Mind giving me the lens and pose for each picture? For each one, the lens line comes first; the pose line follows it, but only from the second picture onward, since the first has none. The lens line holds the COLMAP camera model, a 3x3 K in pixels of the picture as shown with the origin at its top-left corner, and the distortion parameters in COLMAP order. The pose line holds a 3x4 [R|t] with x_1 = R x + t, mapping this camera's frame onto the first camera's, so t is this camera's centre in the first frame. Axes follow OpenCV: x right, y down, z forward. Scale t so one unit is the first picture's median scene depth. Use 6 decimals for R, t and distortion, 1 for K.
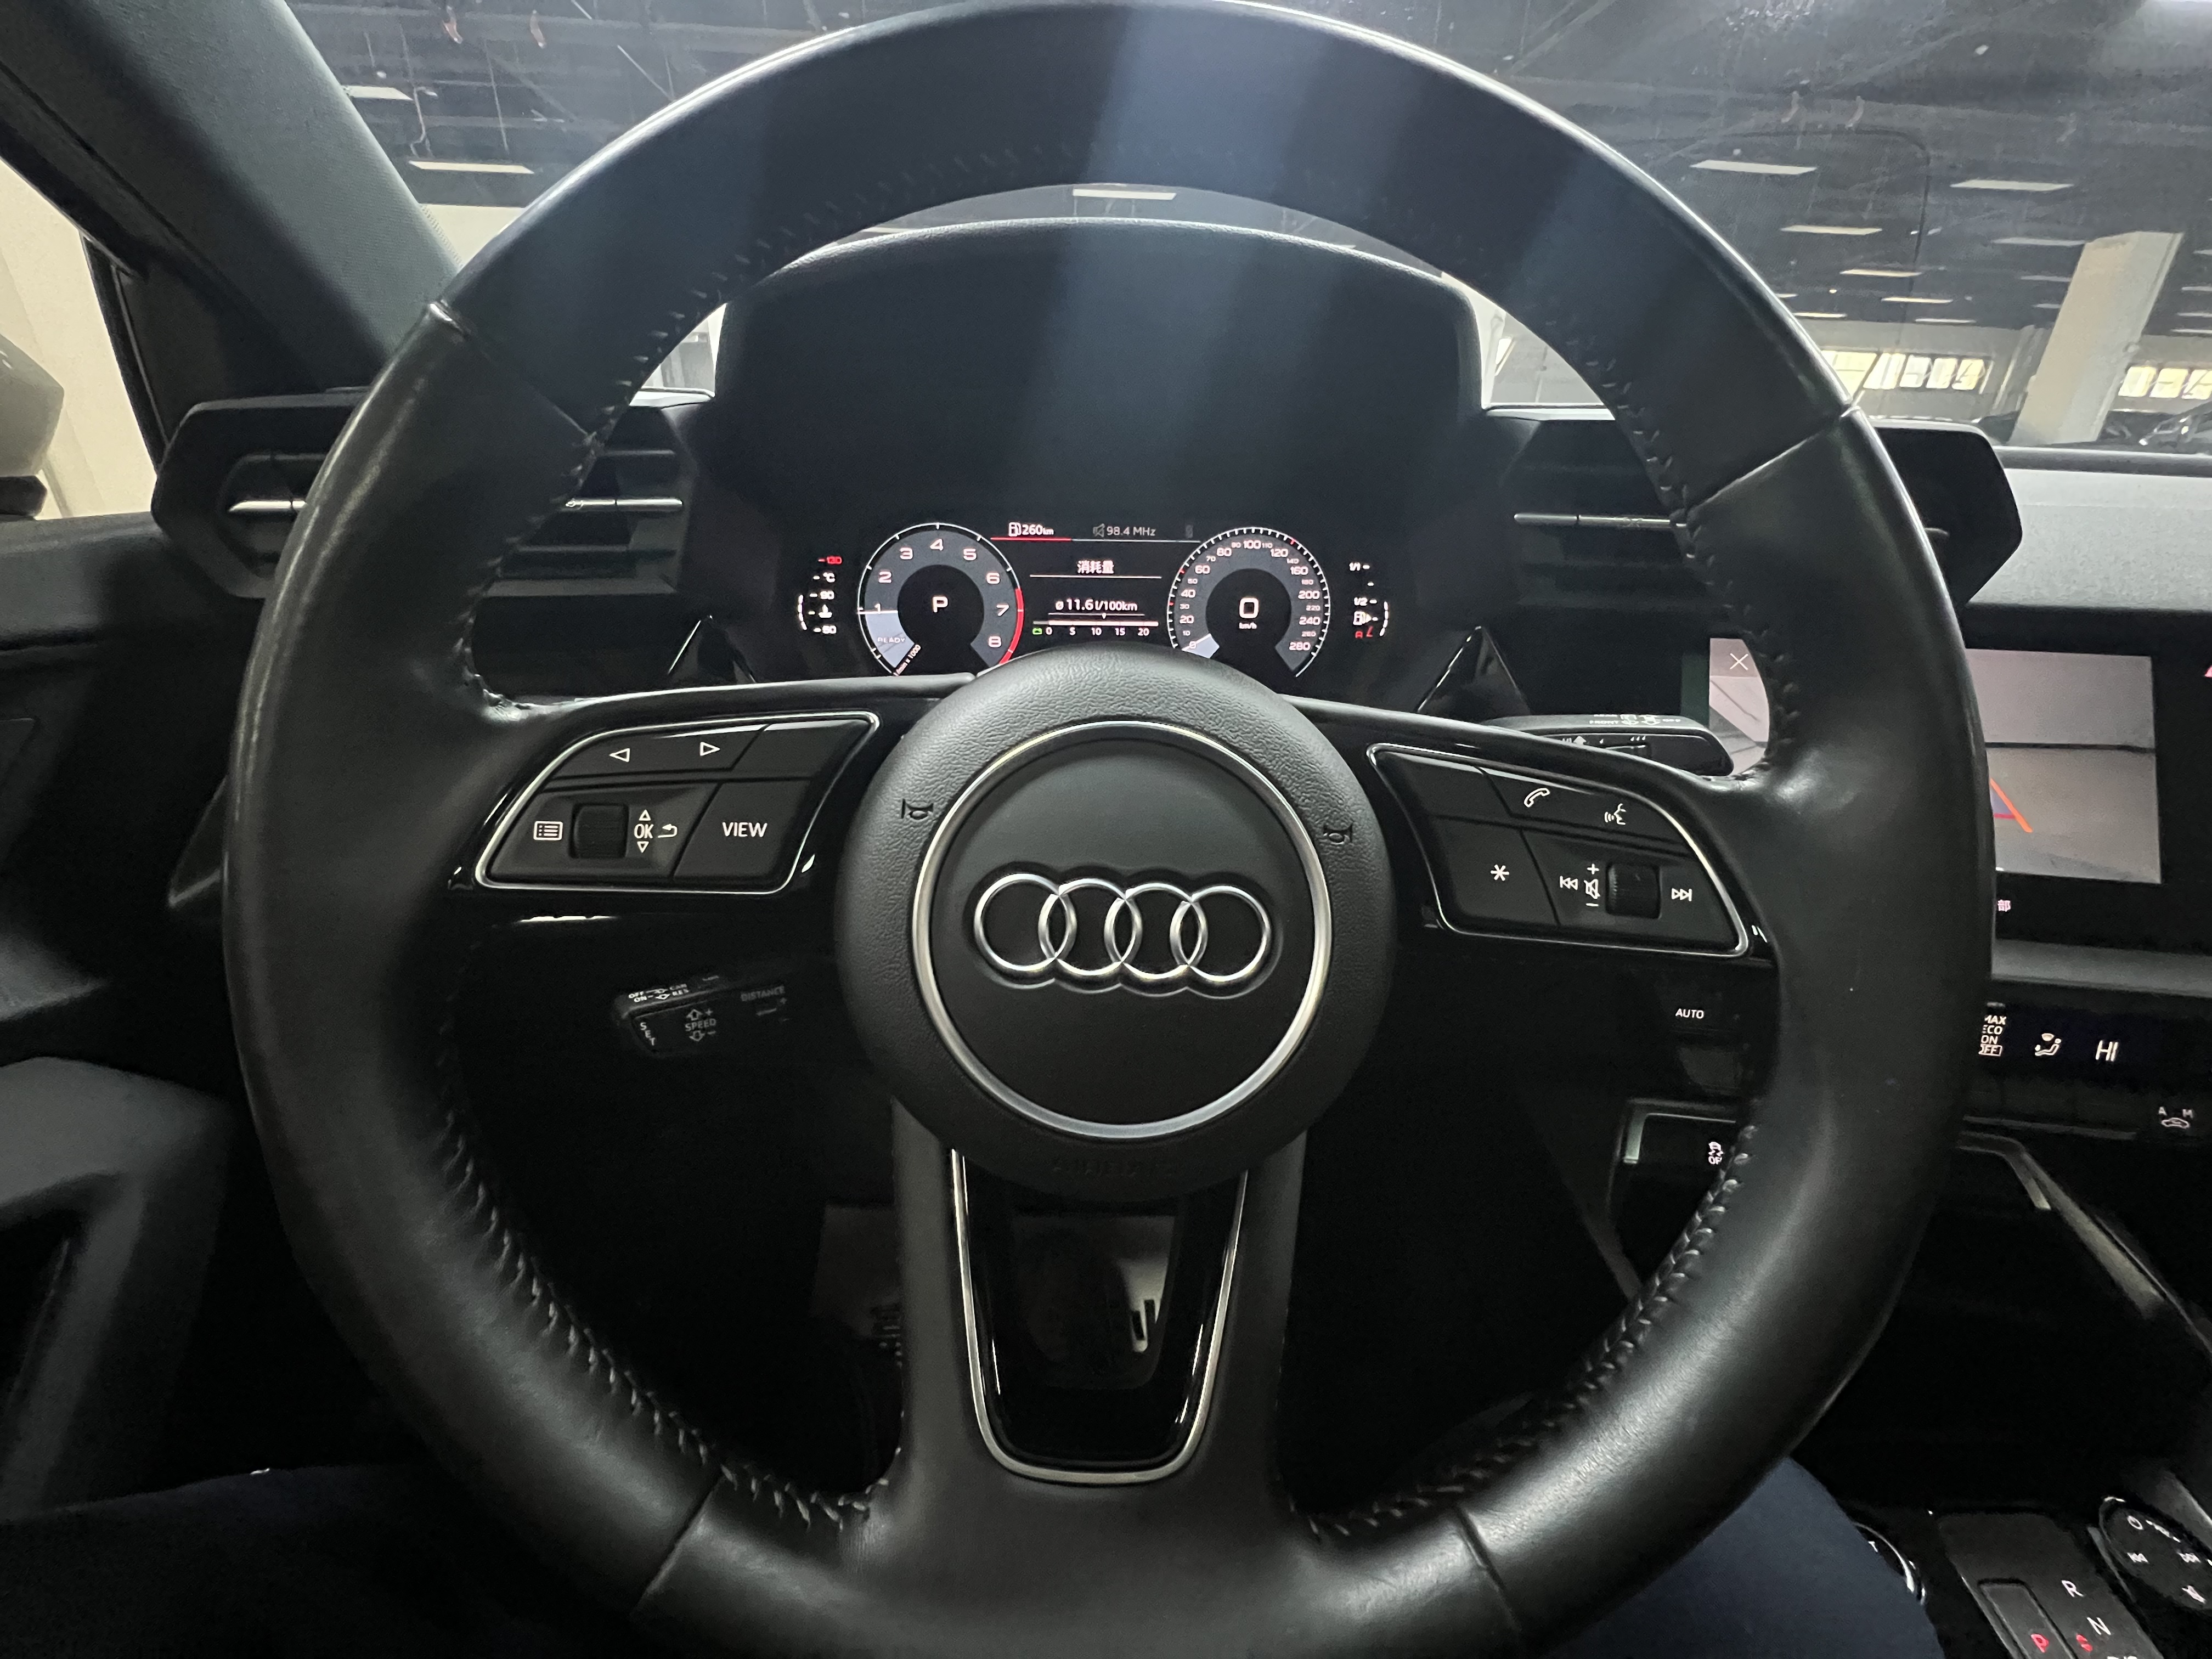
lens RADIAL K [[874.5, 0, 1106.0], [0, 874.5, 829.5], [0, 0, 1]] dist [-0.021044, -0.000203]
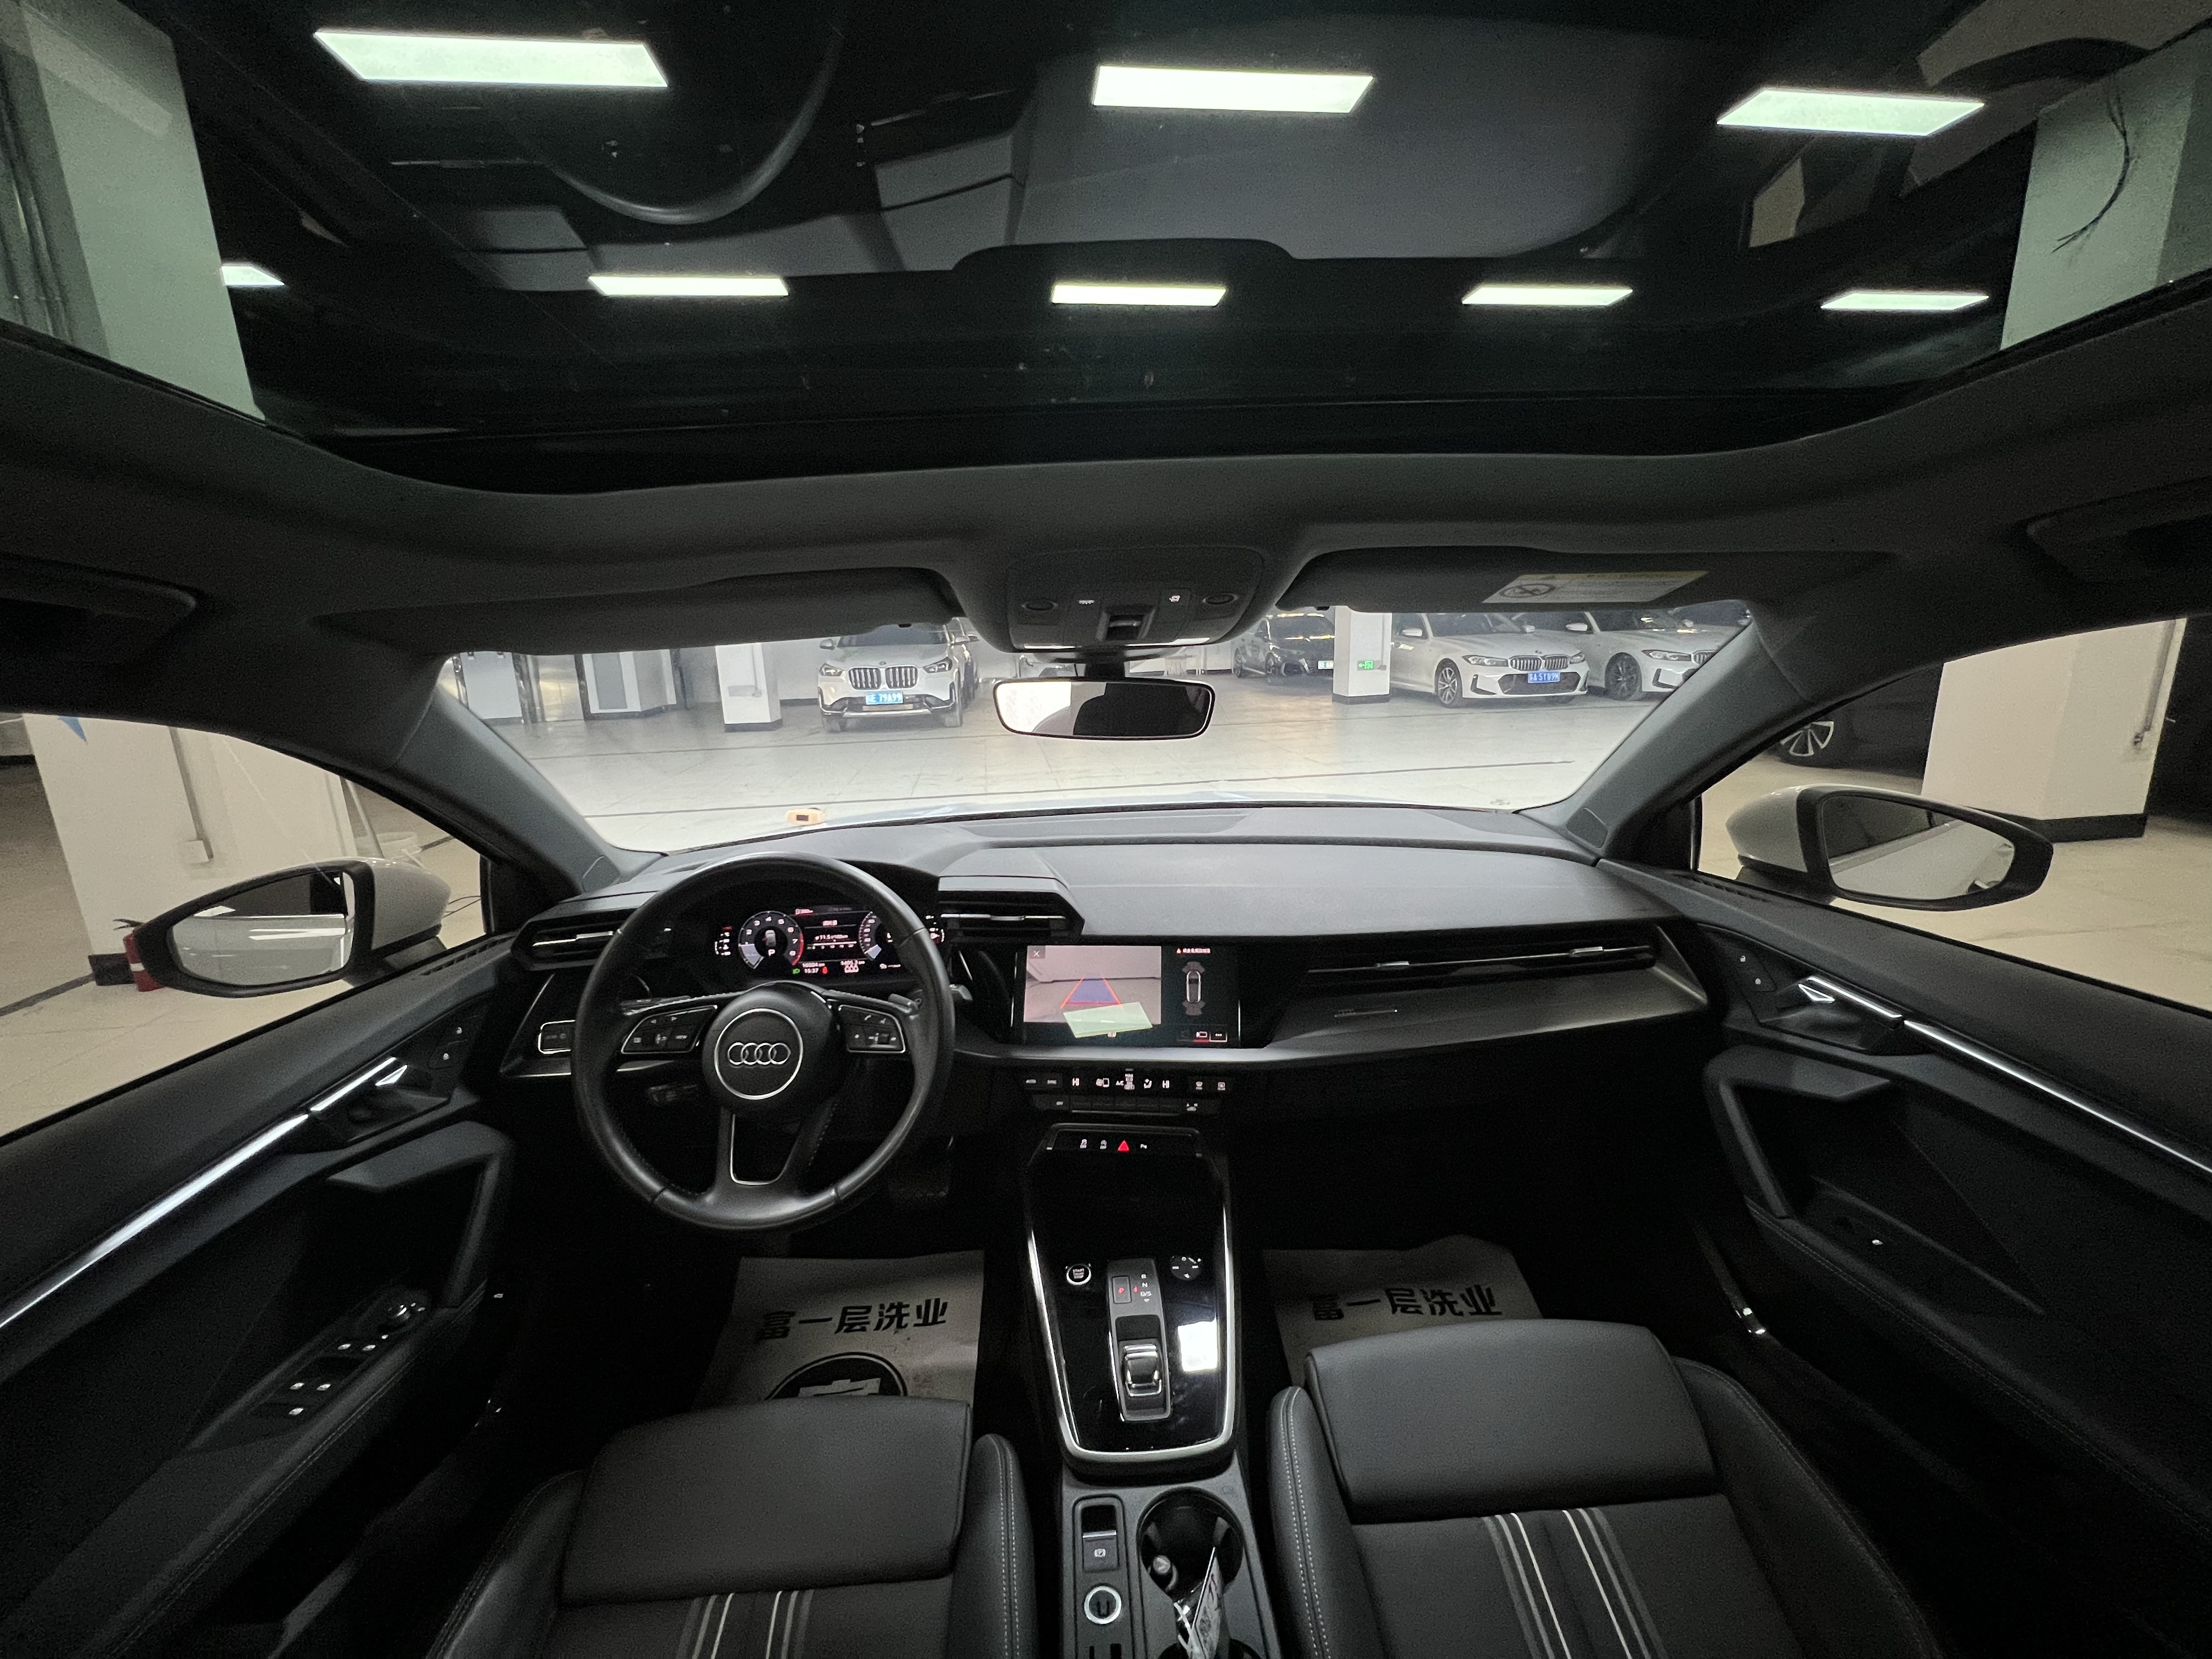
lens RADIAL K [[874.5, 0, 1106.0], [0, 874.5, 829.5], [0, 0, 1]] dist [-0.021044, -0.000203]
pose [[0.997817, -0.064892, 0.012263, 0.802782], [0.066037, 0.978532, -0.195229, -0.012437], [0.000670, 0.195613, 0.980681, -1.617033]]
